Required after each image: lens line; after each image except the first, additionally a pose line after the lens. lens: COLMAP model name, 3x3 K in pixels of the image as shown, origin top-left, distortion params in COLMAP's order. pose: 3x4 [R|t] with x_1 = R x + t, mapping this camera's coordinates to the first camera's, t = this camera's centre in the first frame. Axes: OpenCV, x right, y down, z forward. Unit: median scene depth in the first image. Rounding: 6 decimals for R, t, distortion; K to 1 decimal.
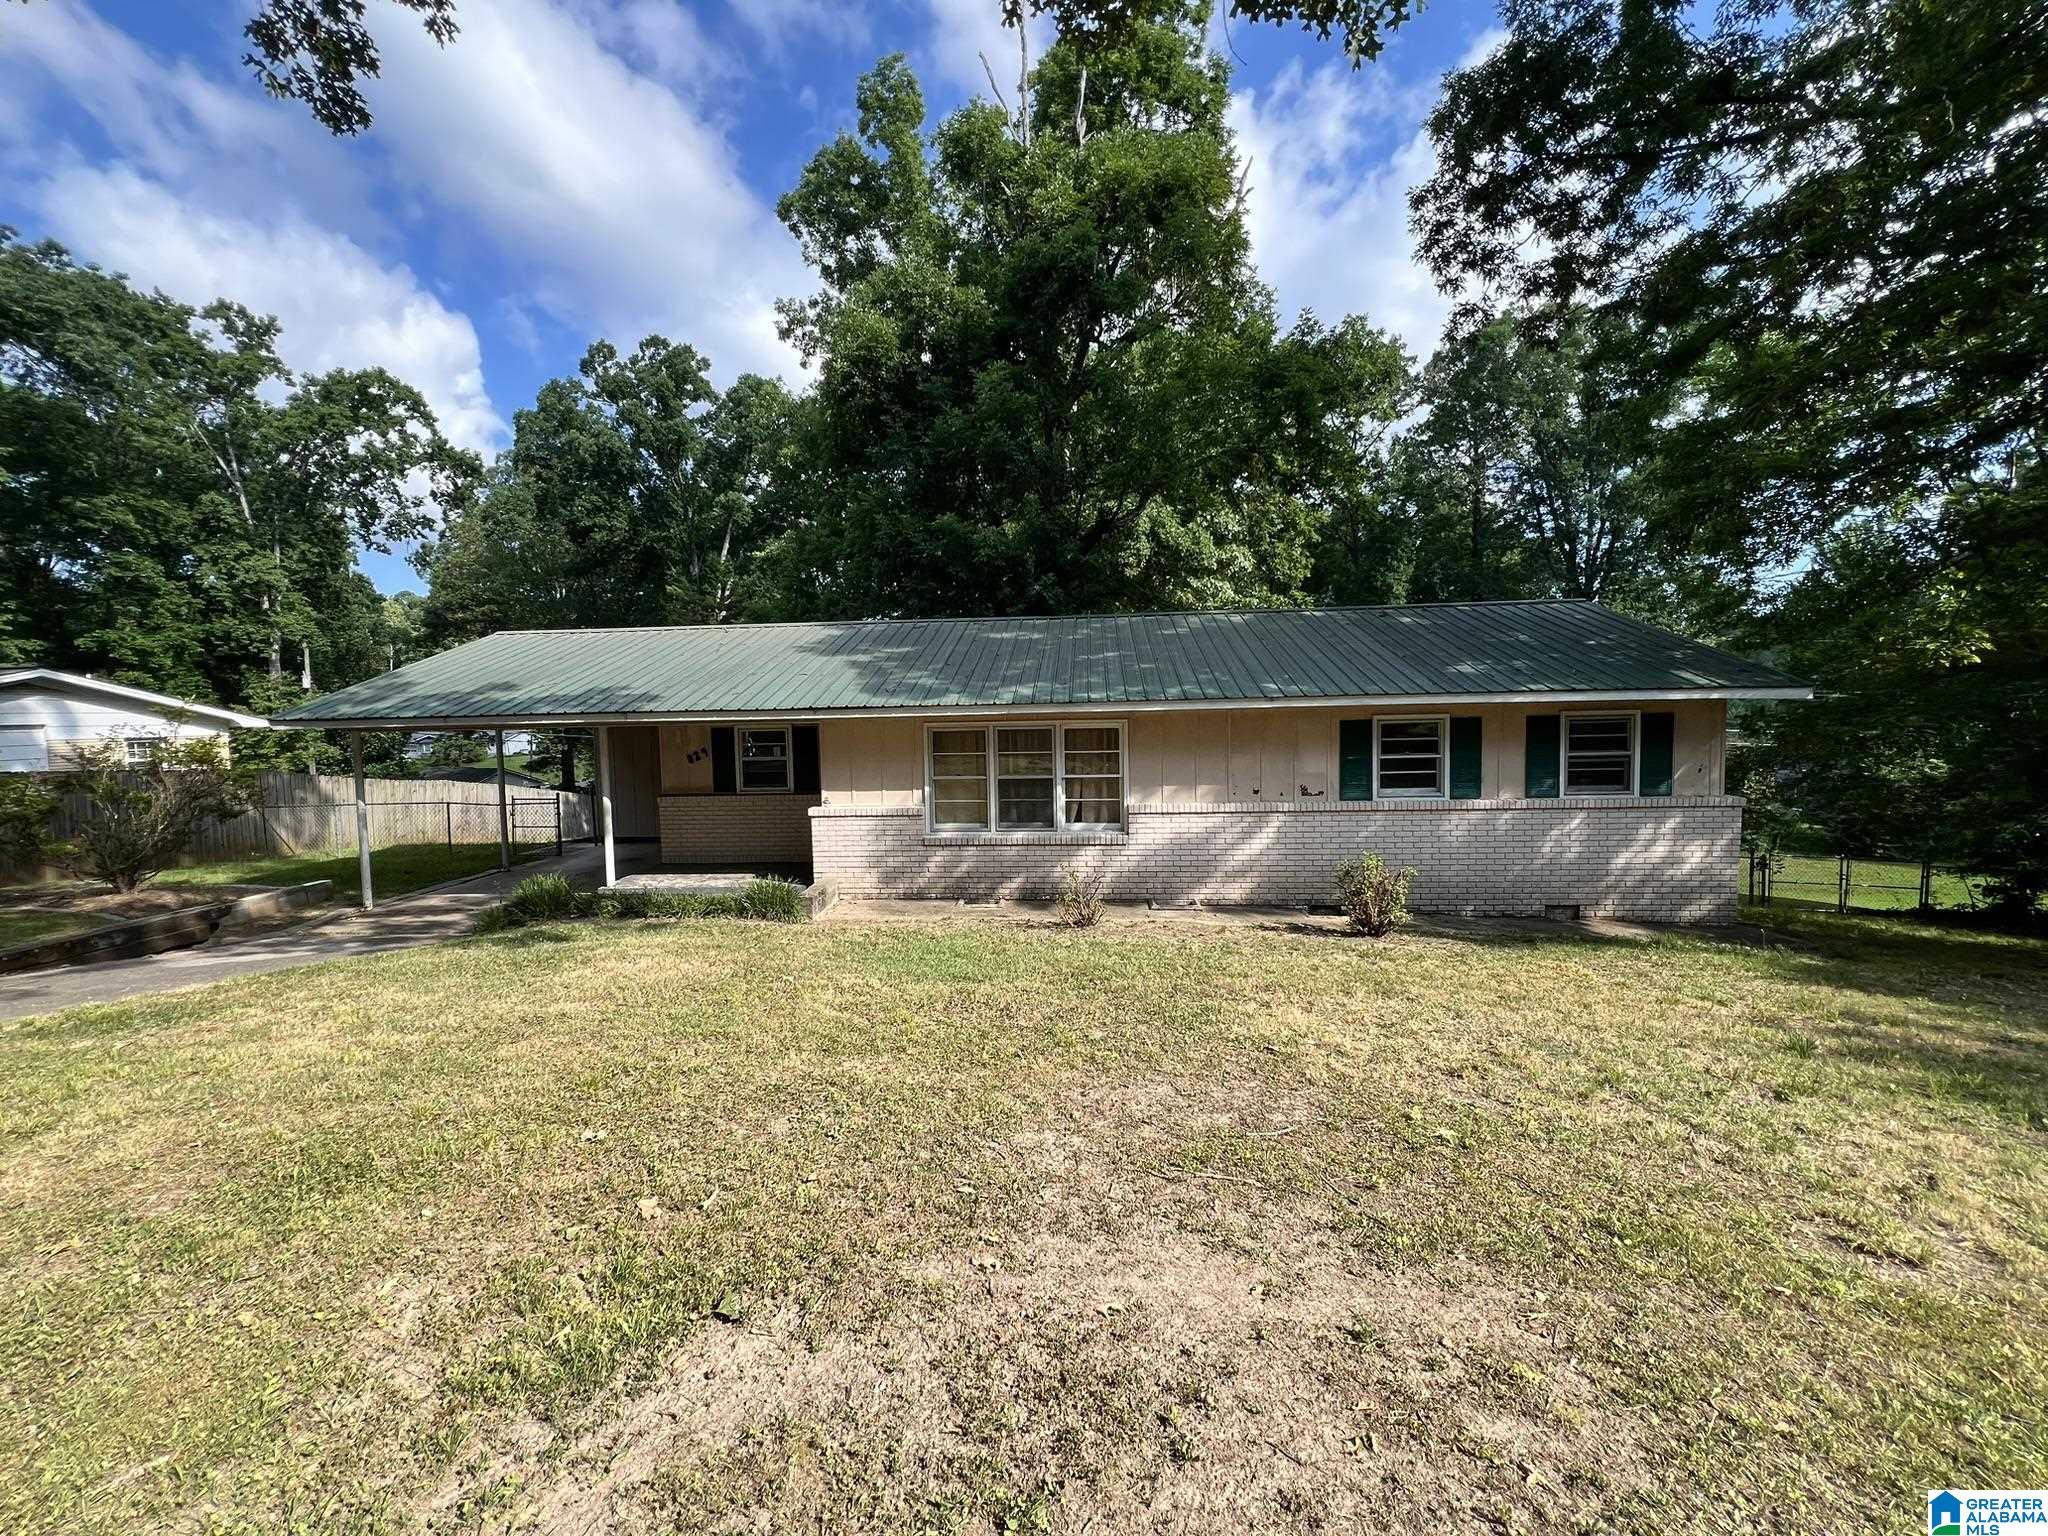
lens RADIAL K [[813.5, 0, 1017.9], [0, 813.5, 770.5], [0, 0, 1]] dist [0.001807, -0.000229]
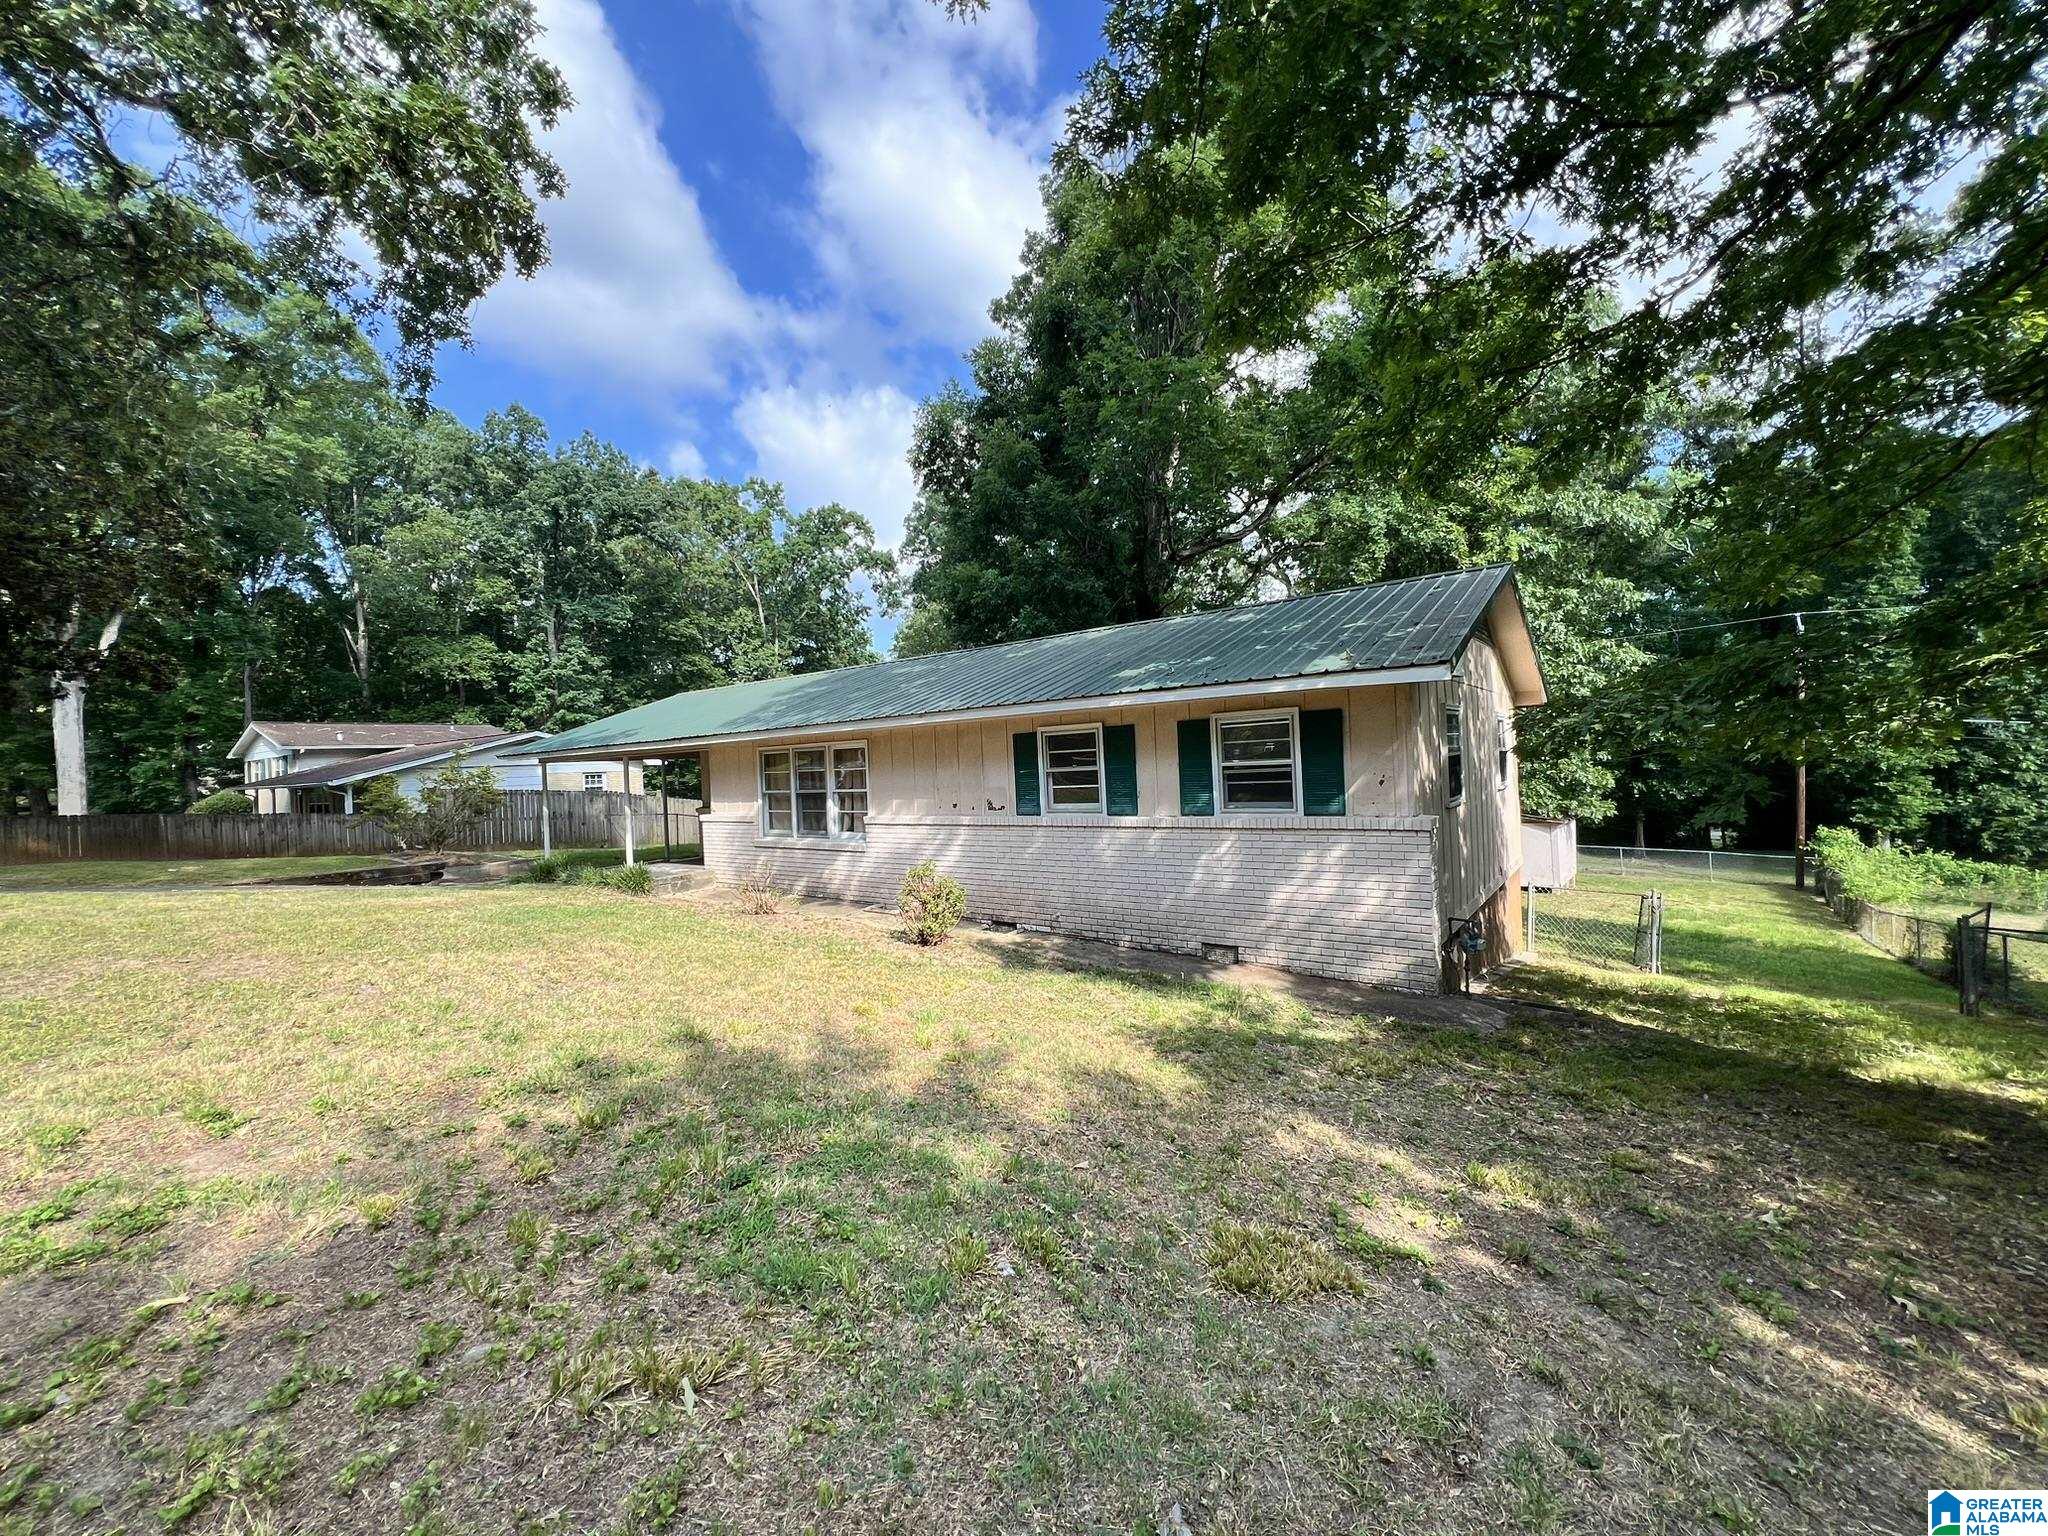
lens RADIAL K [[813.5, 0, 1024.6], [0, 813.5, 765.0], [0, 0, 1]] dist [0.001807, -0.000229]
pose [[0.846442, -0.014566, -0.532282, 0.903970], [-0.012698, 0.998789, -0.047524, 0.022215], [0.532329, 0.046985, 0.845232, 0.173602]]
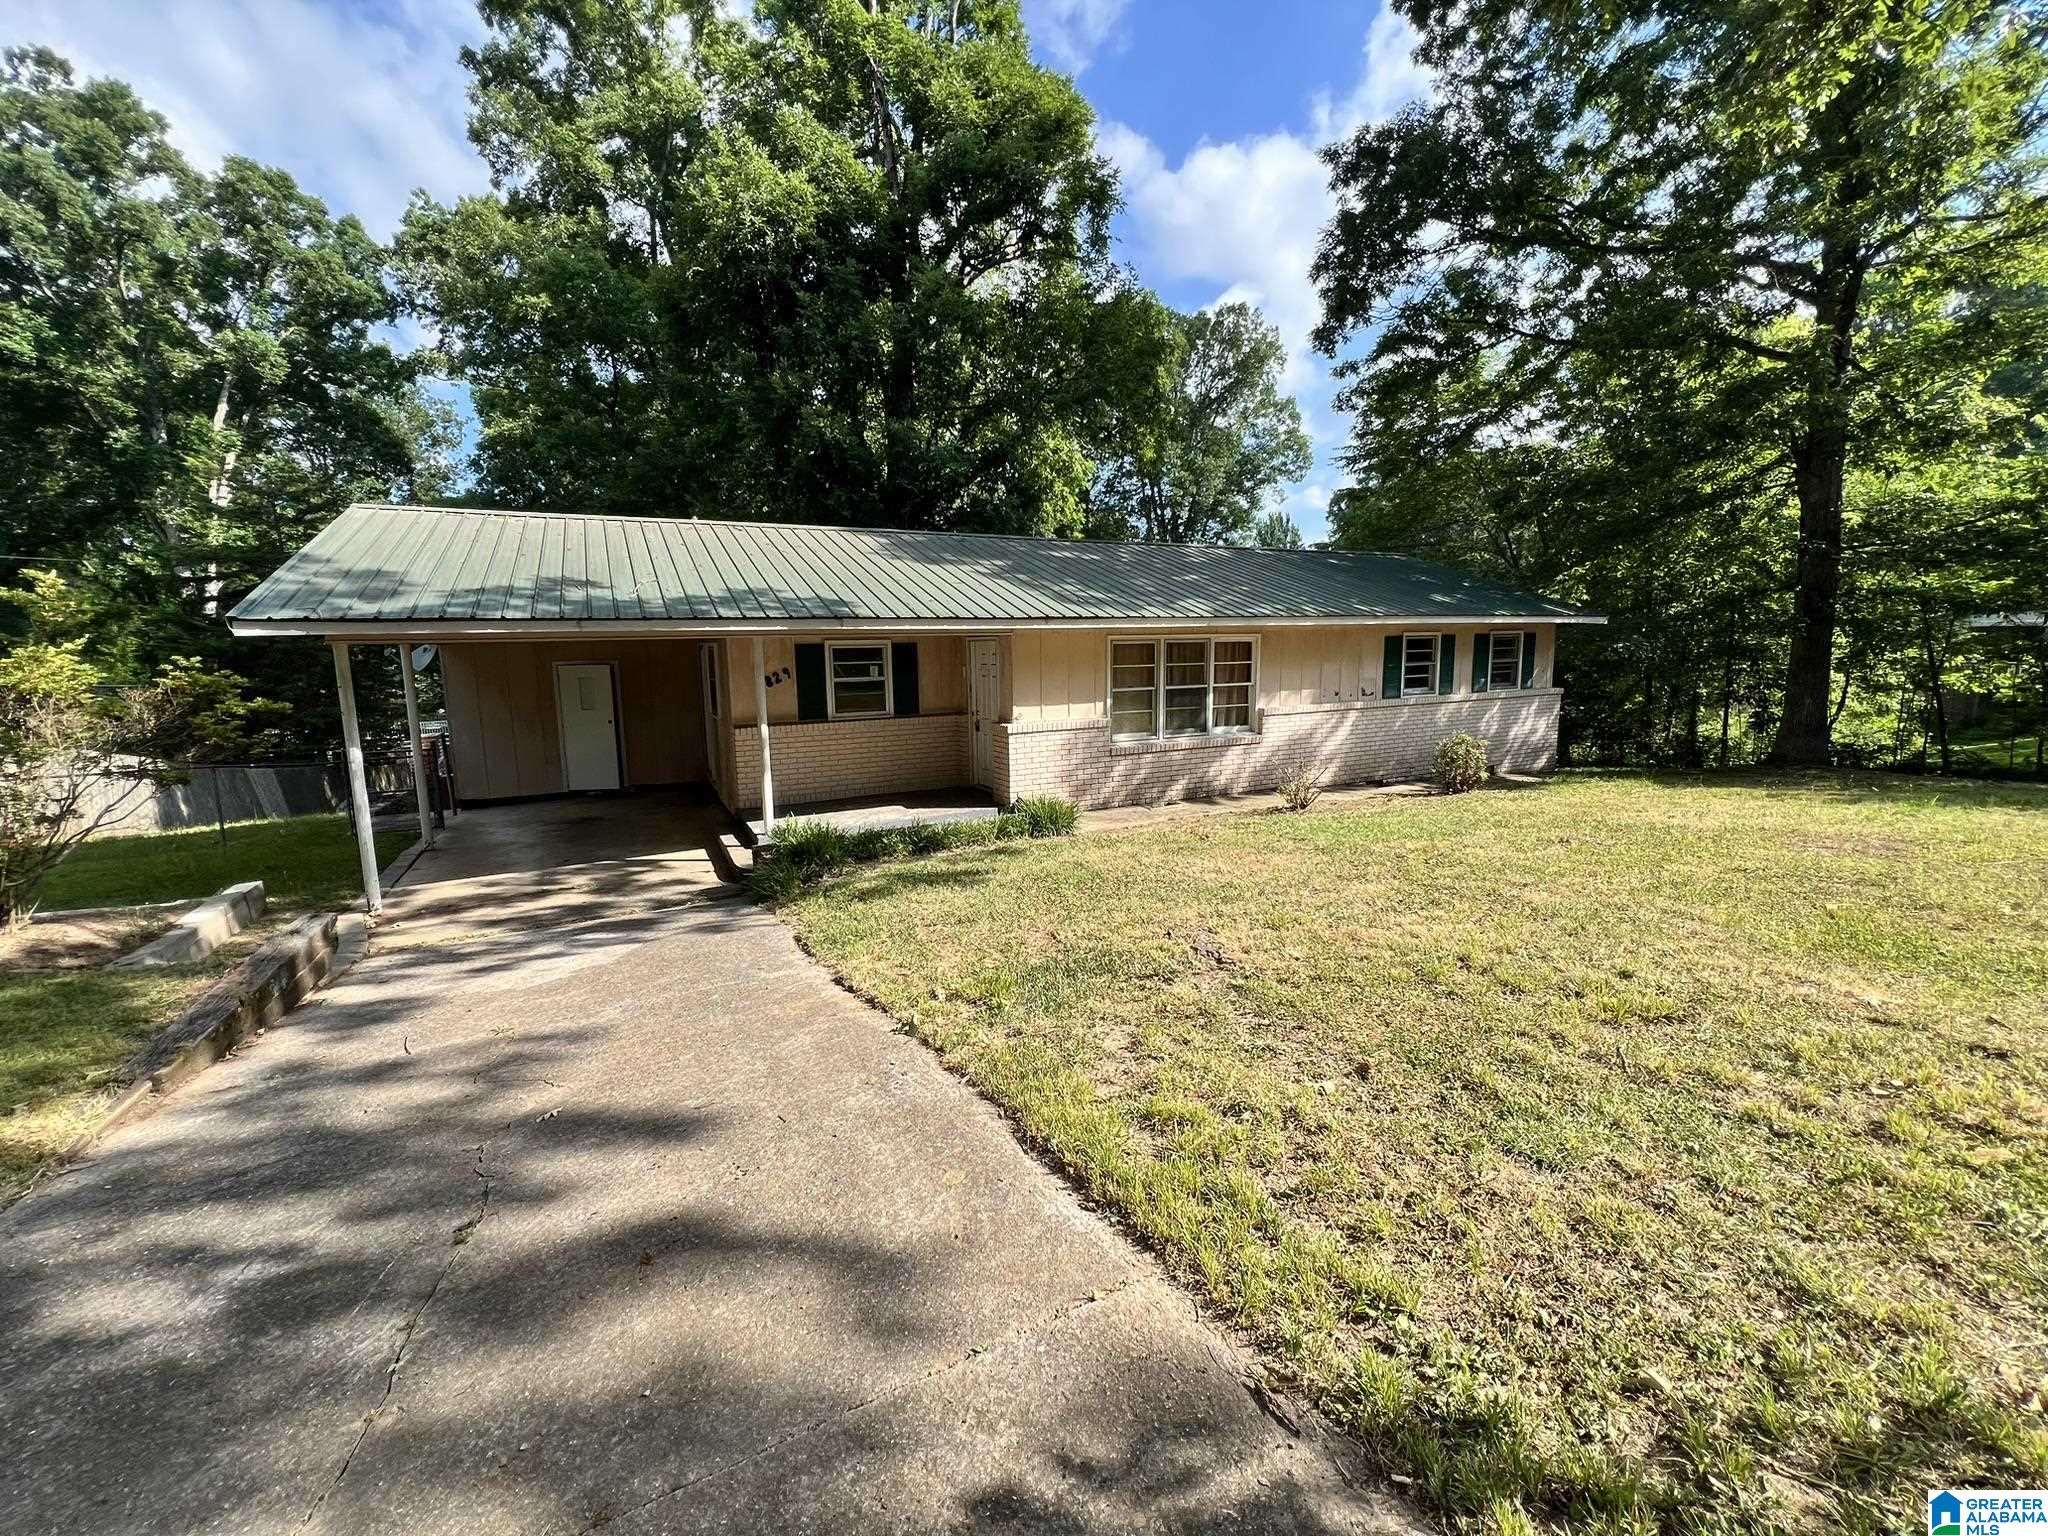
lens RADIAL K [[813.5, 0, 1018.0], [0, 813.5, 766.9], [0, 0, 1]] dist [0.001807, -0.000229]
pose [[0.854205, -0.071414, 0.515009, -0.758152], [0.038700, 0.996508, 0.073993, 0.025933], [-0.518494, -0.043274, 0.853985, 0.186445]]
